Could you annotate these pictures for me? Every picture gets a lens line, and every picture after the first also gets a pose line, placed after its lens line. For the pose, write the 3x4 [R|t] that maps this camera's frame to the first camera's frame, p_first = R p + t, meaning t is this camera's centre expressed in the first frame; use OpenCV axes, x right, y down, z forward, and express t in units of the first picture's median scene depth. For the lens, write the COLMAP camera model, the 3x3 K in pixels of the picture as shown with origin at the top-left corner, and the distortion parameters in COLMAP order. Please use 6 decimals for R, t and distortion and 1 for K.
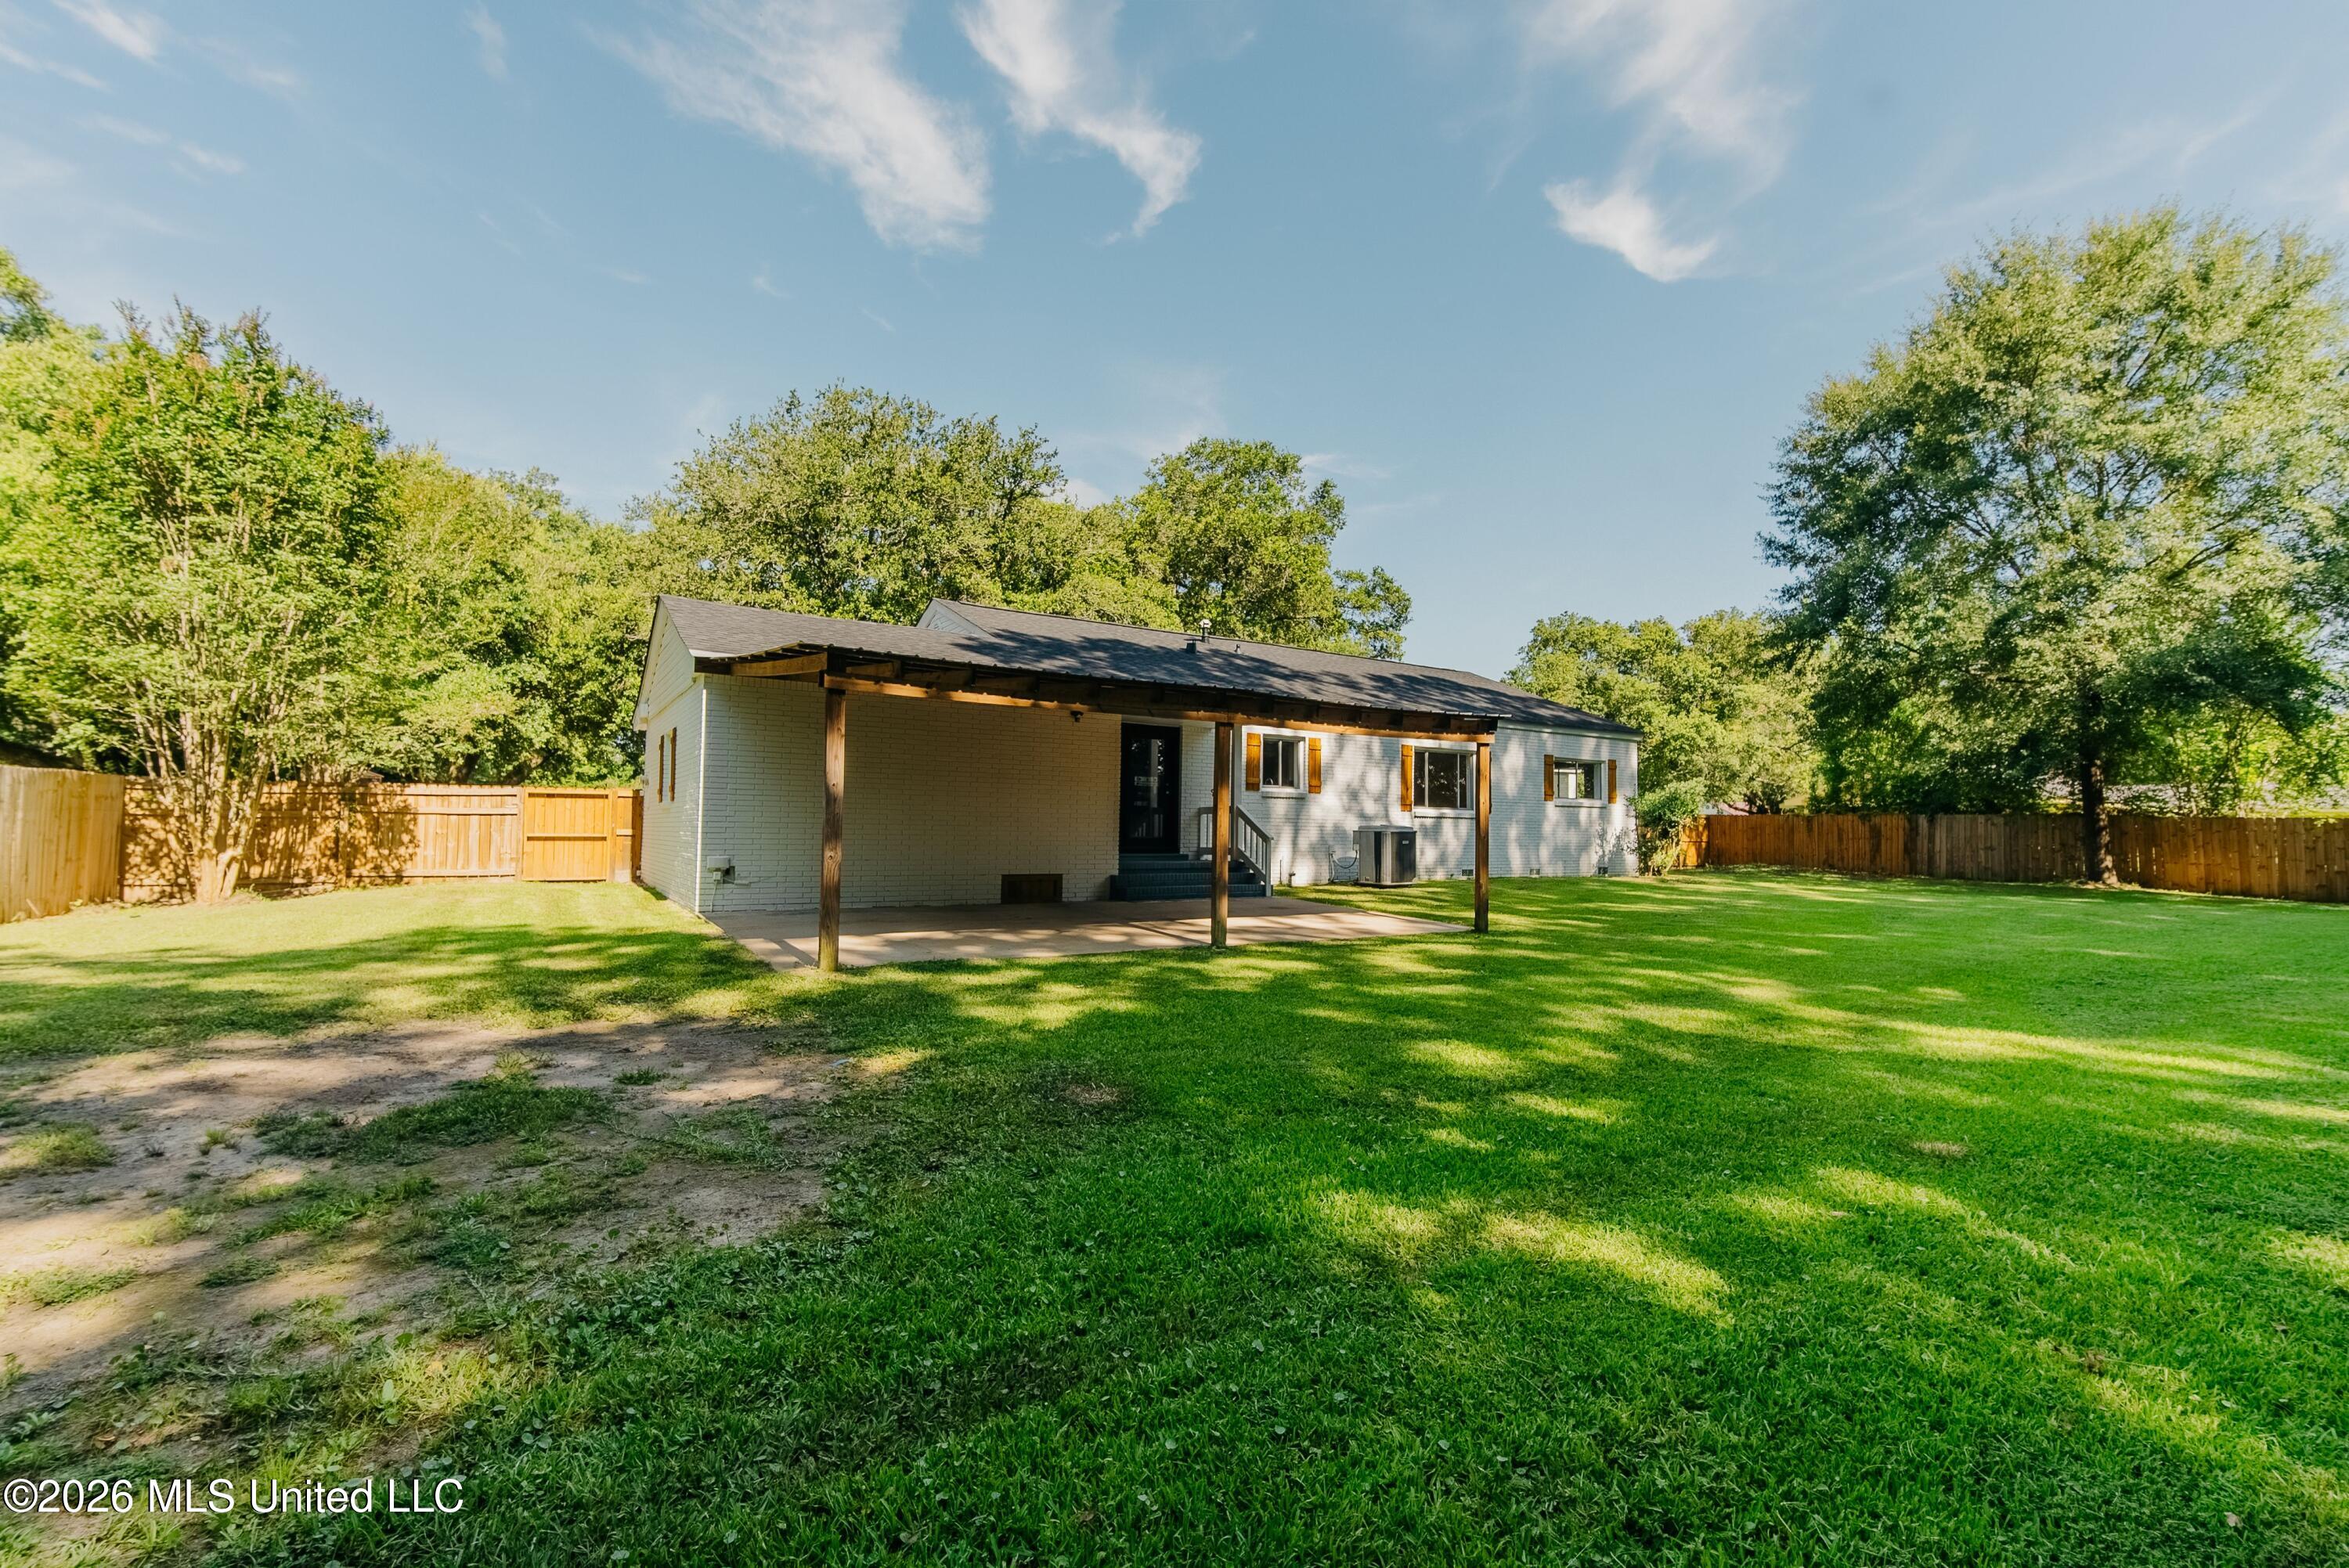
lens RADIAL K [[1128.4, 0, 1174.5], [0, 1128.4, 784.0], [0, 0, 1]] dist [-0.020547, -0.000119]
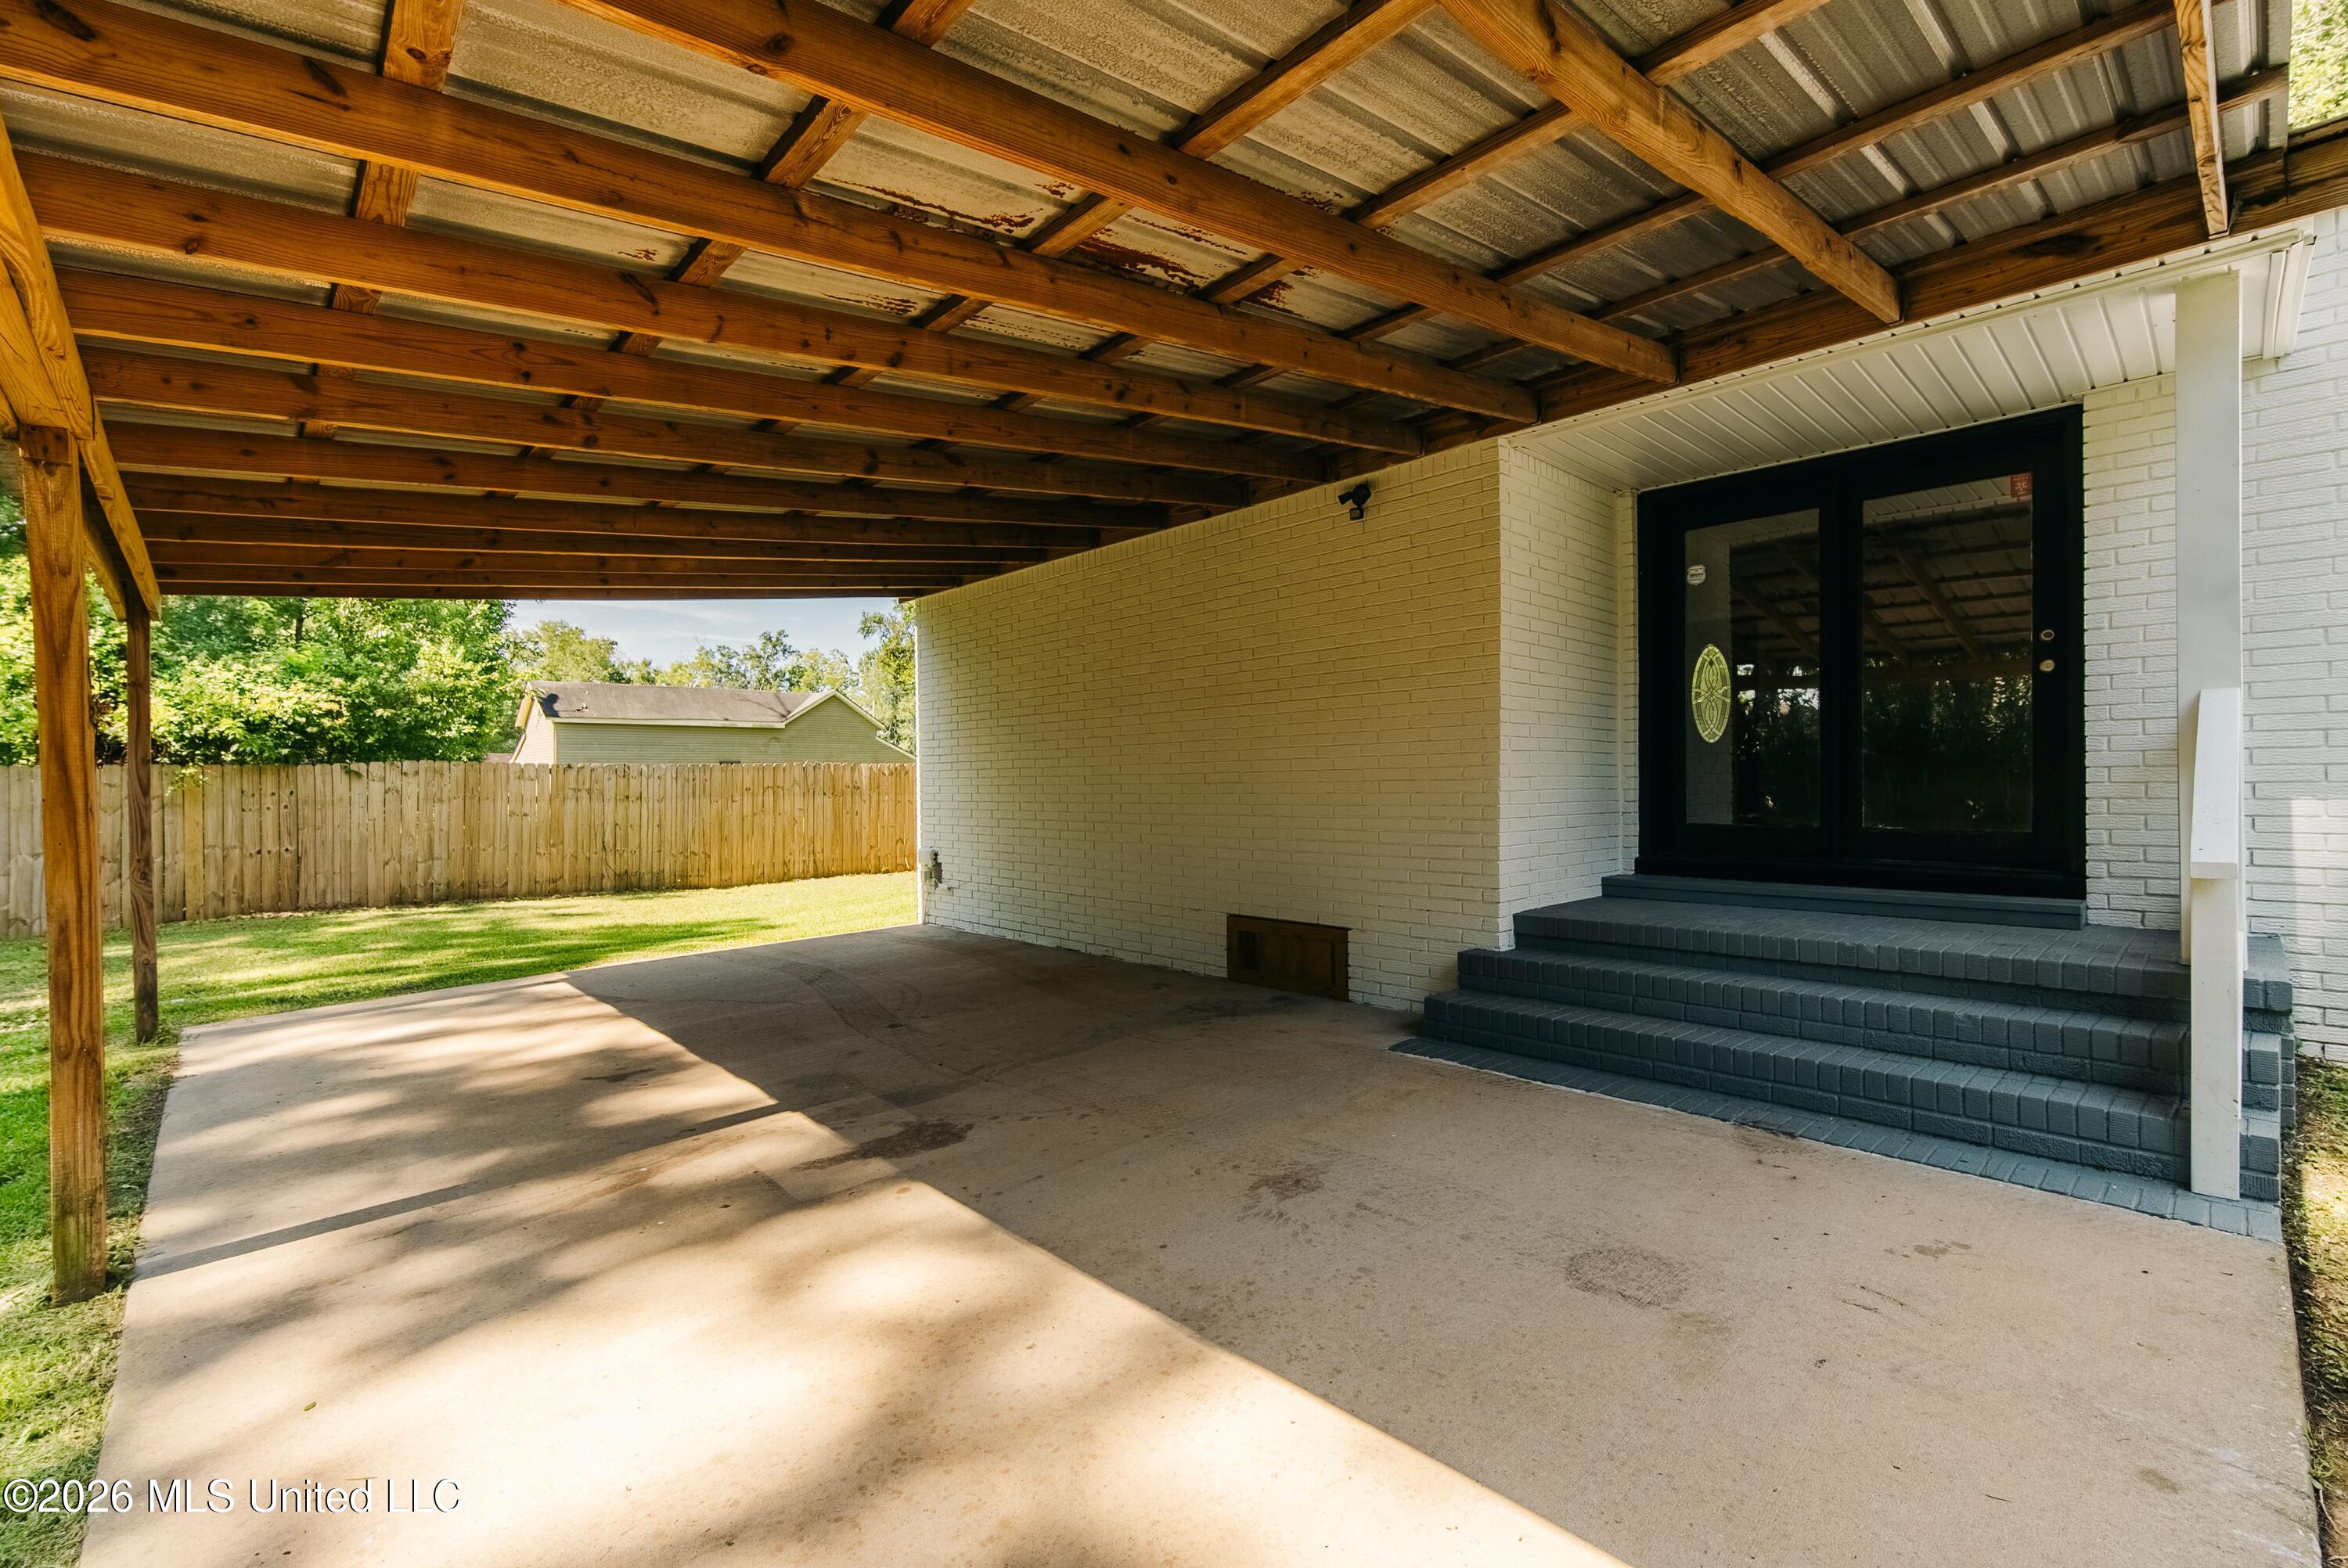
lens RADIAL K [[1127.9, 0, 1174.0], [0, 1127.9, 784.0], [0, 0, 1]] dist [-0.020547, -0.000119]
pose [[0.152509, -0.017430, -0.988148, 0.051067], [0.054606, 0.998466, -0.009184, 0.006845], [0.986792, -0.052558, 0.153227, 0.177292]]
